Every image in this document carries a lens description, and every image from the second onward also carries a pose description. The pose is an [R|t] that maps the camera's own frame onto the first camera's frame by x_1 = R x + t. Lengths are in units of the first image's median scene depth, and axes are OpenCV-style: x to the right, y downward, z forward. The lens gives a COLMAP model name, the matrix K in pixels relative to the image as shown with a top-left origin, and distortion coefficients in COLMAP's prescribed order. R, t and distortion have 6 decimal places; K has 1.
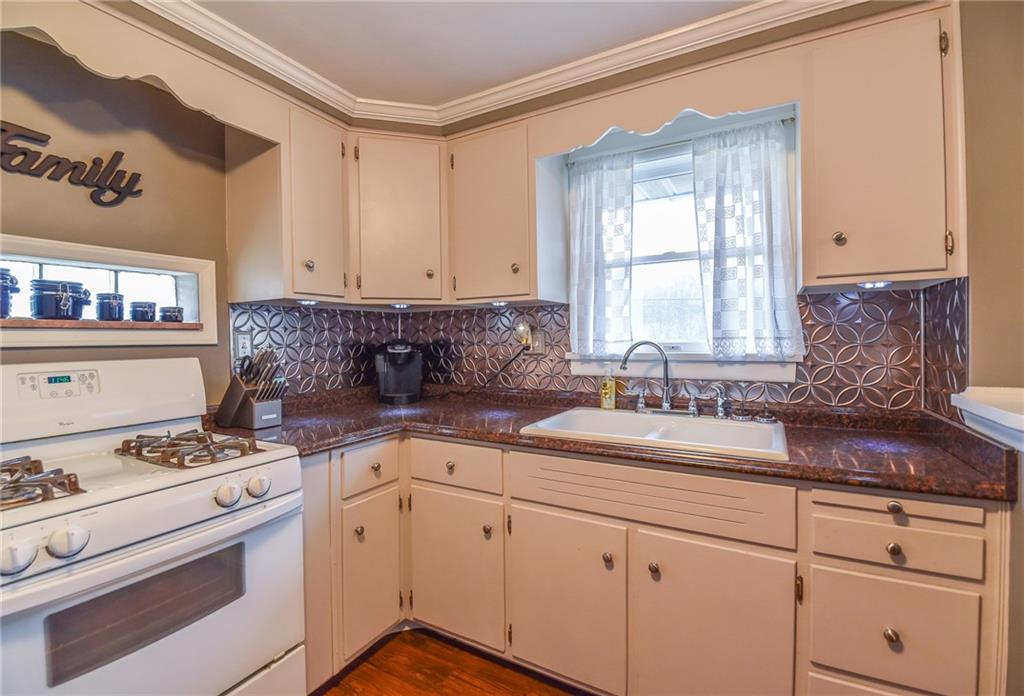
lens RADIAL K [[450.5, 0, 515.9], [0, 450.5, 340.2], [0, 0, 1]] dist [-0.012653, -0.000998]
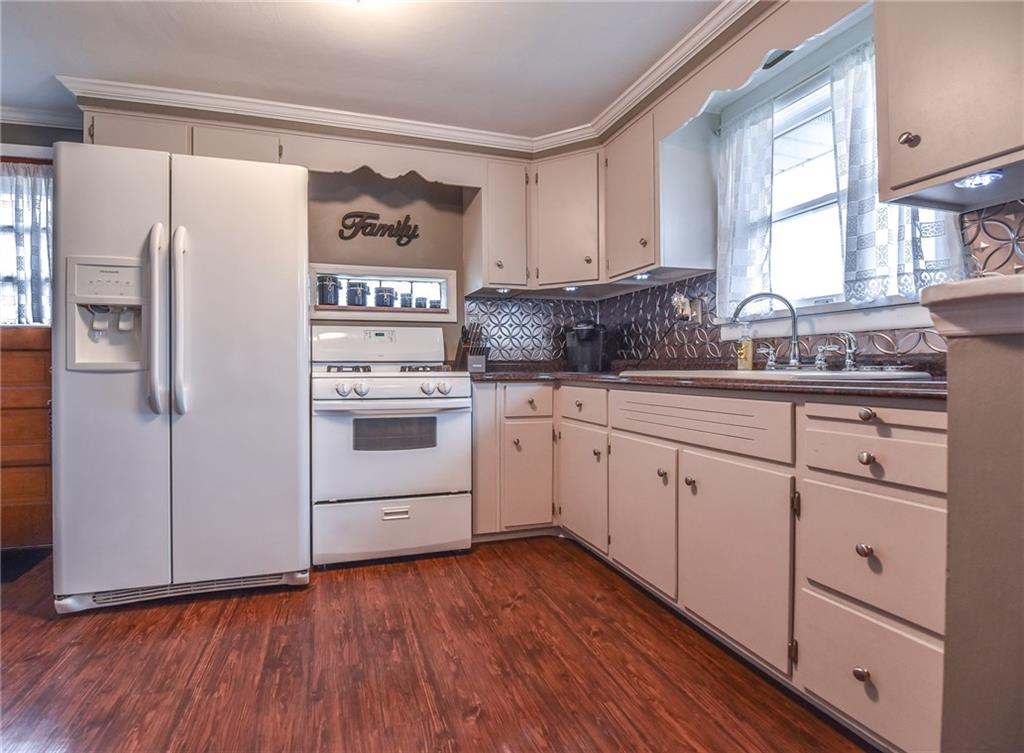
lens RADIAL K [[491.7, 0, 461.2], [0, 491.7, 368.3], [0, 0, 1]] dist [0.000636, -0.012239]
pose [[0.698961, 0.007026, -0.715125, 0.630066], [-0.009583, 0.999954, 0.000457, 0.180908], [0.715095, 0.006533, 0.698997, -0.225114]]
